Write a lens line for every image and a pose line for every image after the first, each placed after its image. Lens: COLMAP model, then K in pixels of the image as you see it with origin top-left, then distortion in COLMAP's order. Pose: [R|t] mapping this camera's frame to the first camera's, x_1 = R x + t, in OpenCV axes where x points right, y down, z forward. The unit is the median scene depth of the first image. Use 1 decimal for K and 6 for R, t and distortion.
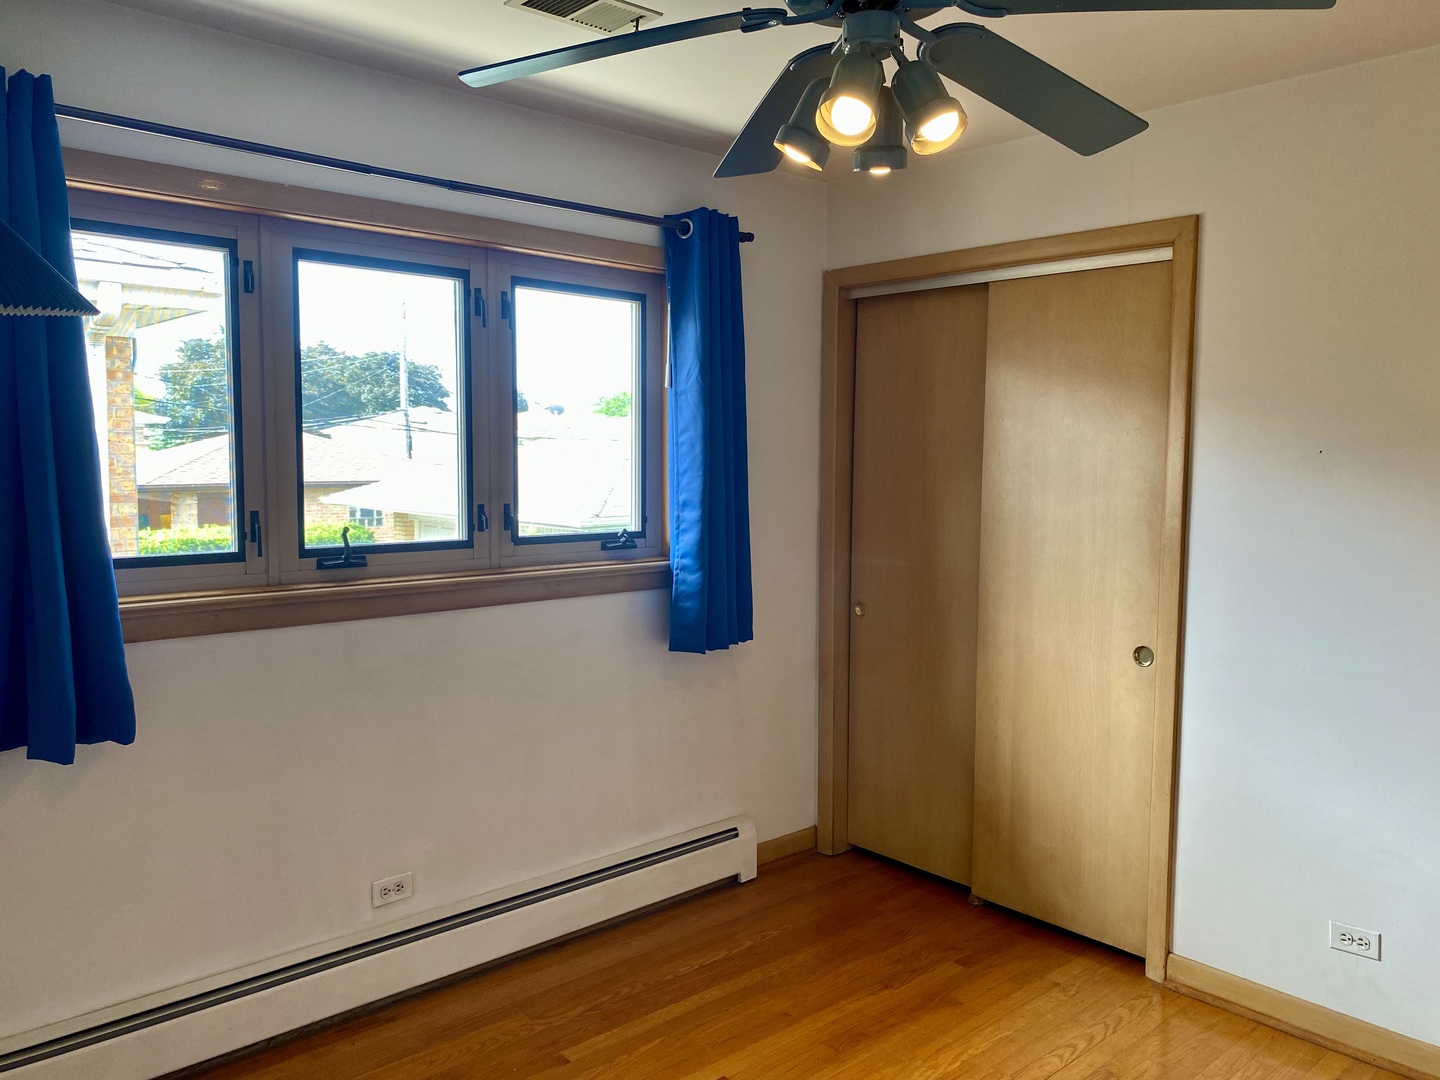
lens RADIAL K [[1152.1, 0, 720.0], [0, 1152.1, 540.0], [0, 0, 1]] dist [0.025206, 0.001821]
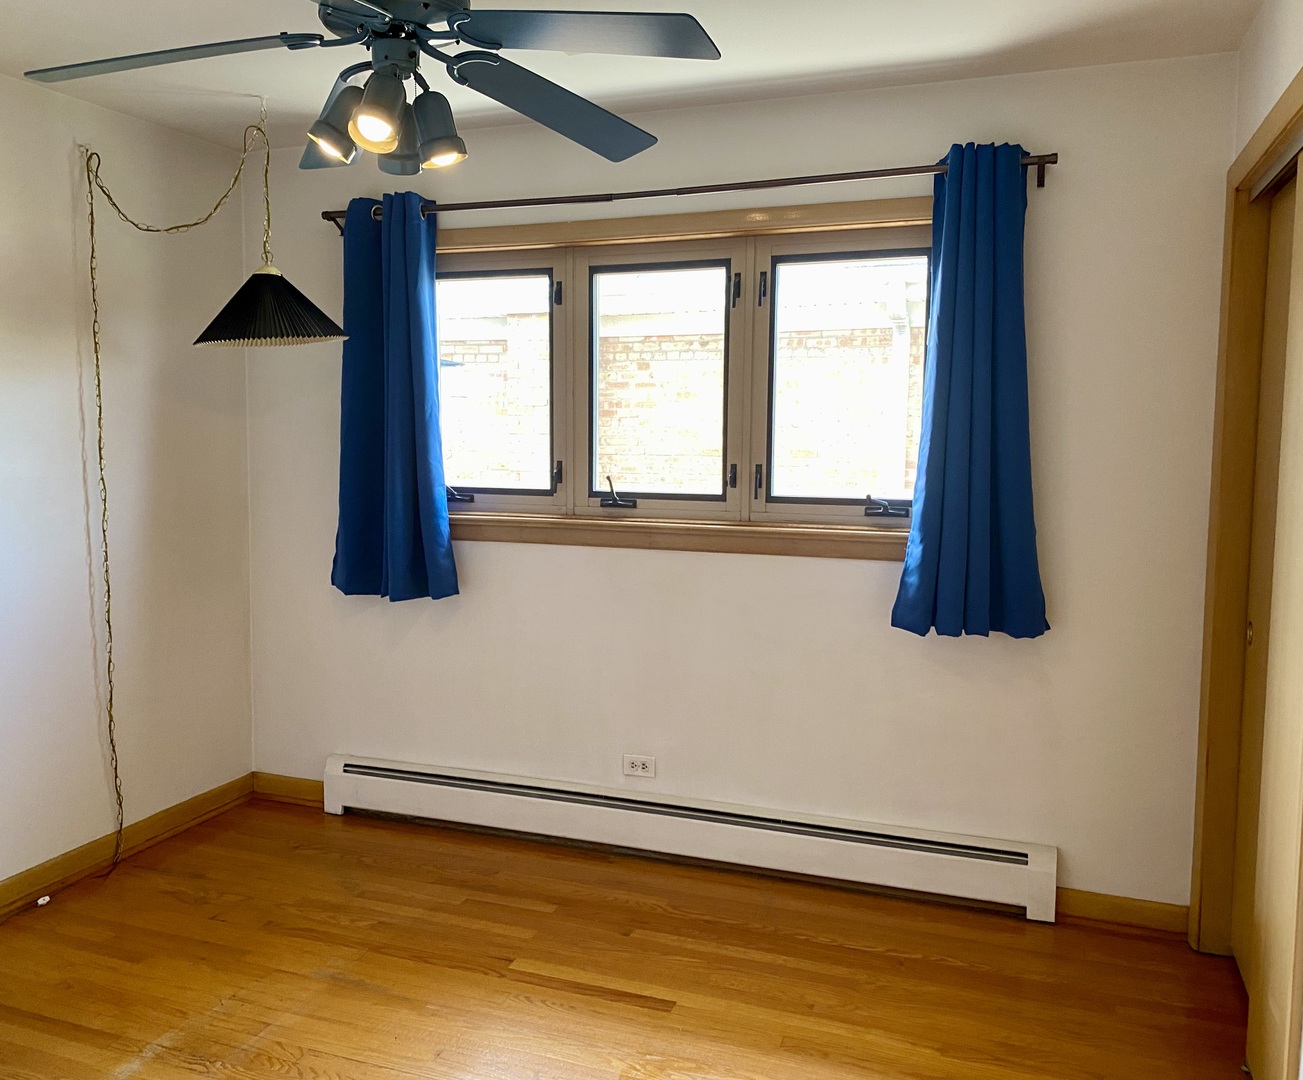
lens RADIAL K [[1168.9, 0, 651.5], [0, 1168.9, 540.0], [0, 0, 1]] dist [0.097842, -0.006519]
pose [[0.436813, 0.089523, -0.895087, 0.804946], [-0.069424, 0.995423, 0.065679, -0.026580], [0.896870, 0.033451, 0.441028, 0.419436]]
